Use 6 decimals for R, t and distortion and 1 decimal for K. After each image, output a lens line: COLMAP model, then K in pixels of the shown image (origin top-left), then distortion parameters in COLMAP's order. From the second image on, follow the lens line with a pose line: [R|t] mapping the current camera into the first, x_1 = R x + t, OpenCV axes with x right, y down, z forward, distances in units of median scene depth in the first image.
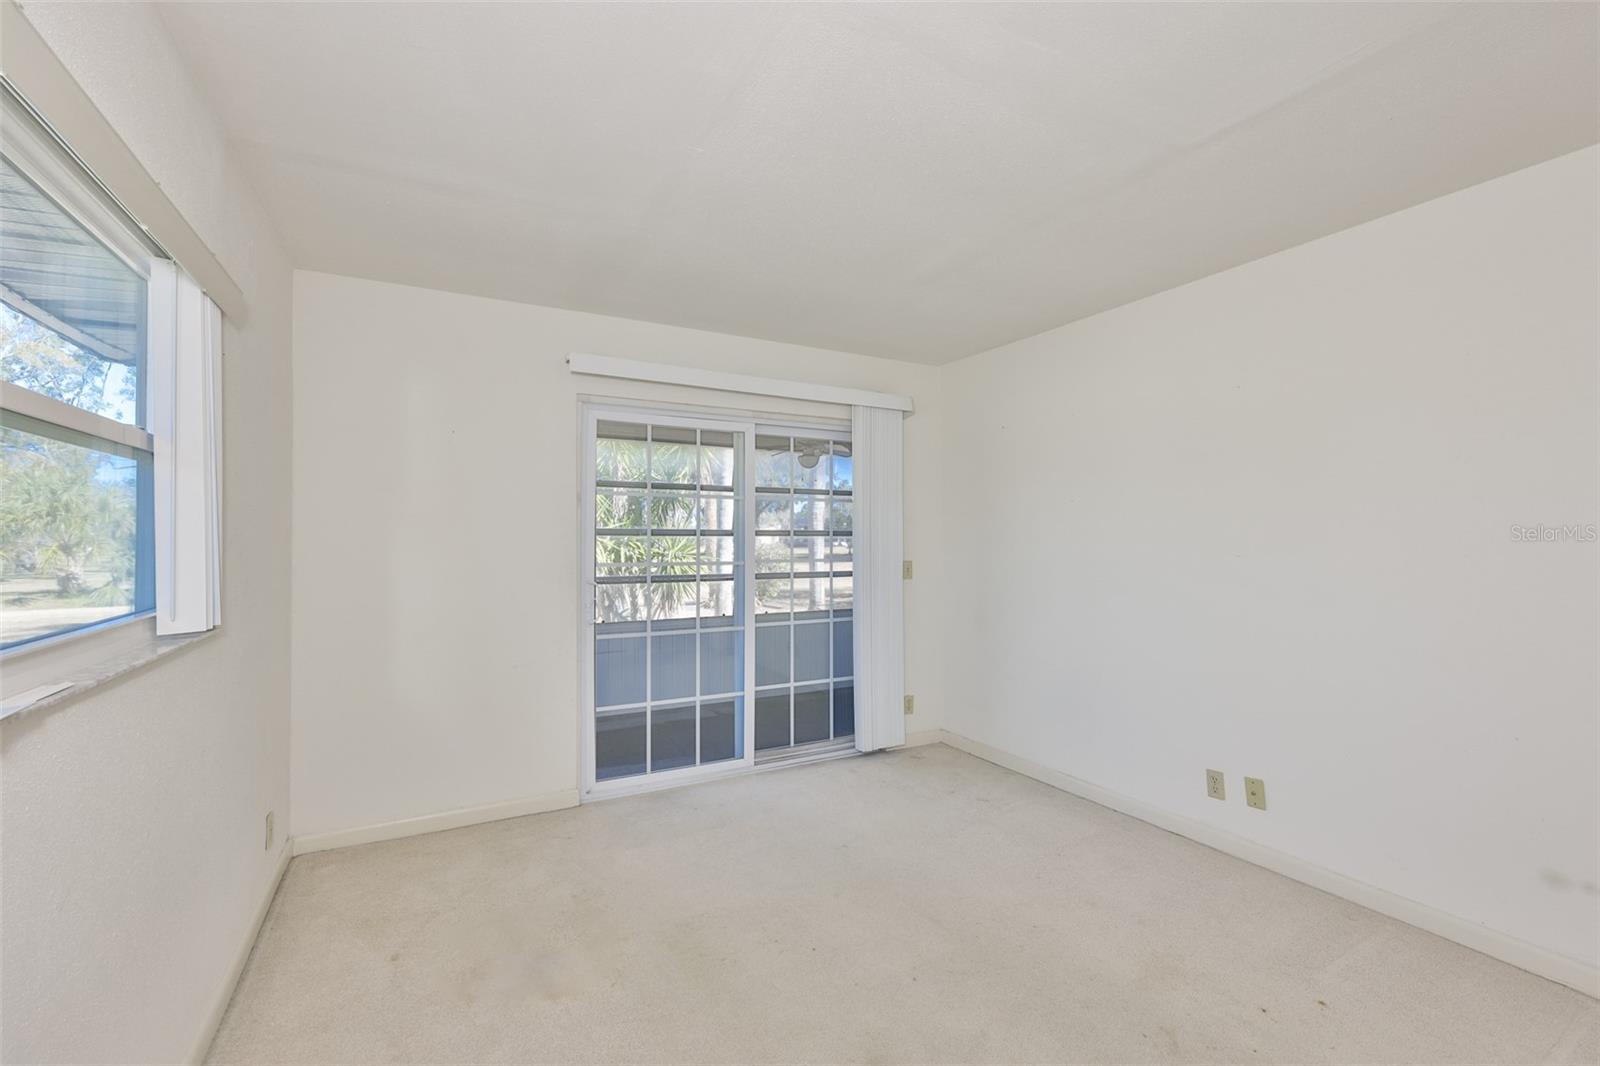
lens RADIAL K [[685.6, 0, 800.3], [0, 685.6, 526.3], [0, 0, 1]] dist [-0.001512, -0.000657]
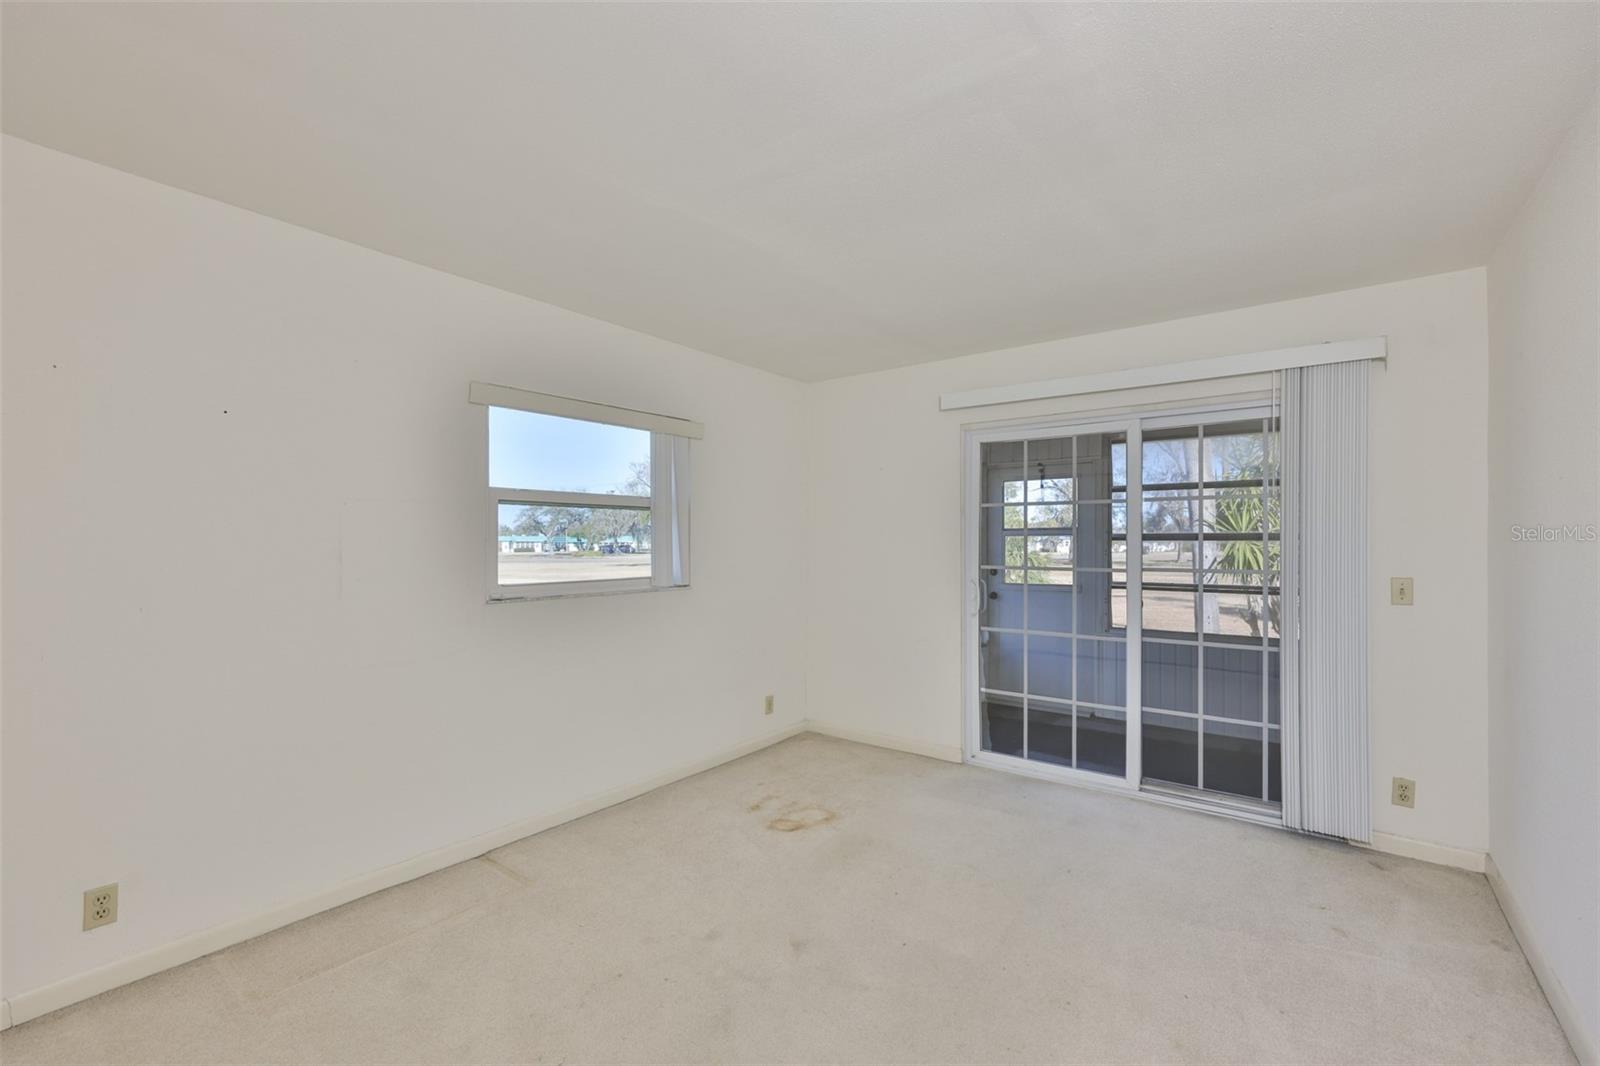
lens RADIAL K [[675.6, 0, 809.0], [0, 675.6, 533.7], [0, 0, 1]] dist [-0.000990, -0.000067]
pose [[0.424462, -0.010831, -0.905381, 0.571148], [0.015990, 0.999862, -0.004465, 0.000411], [0.905305, -0.012582, 0.424577, 0.218419]]
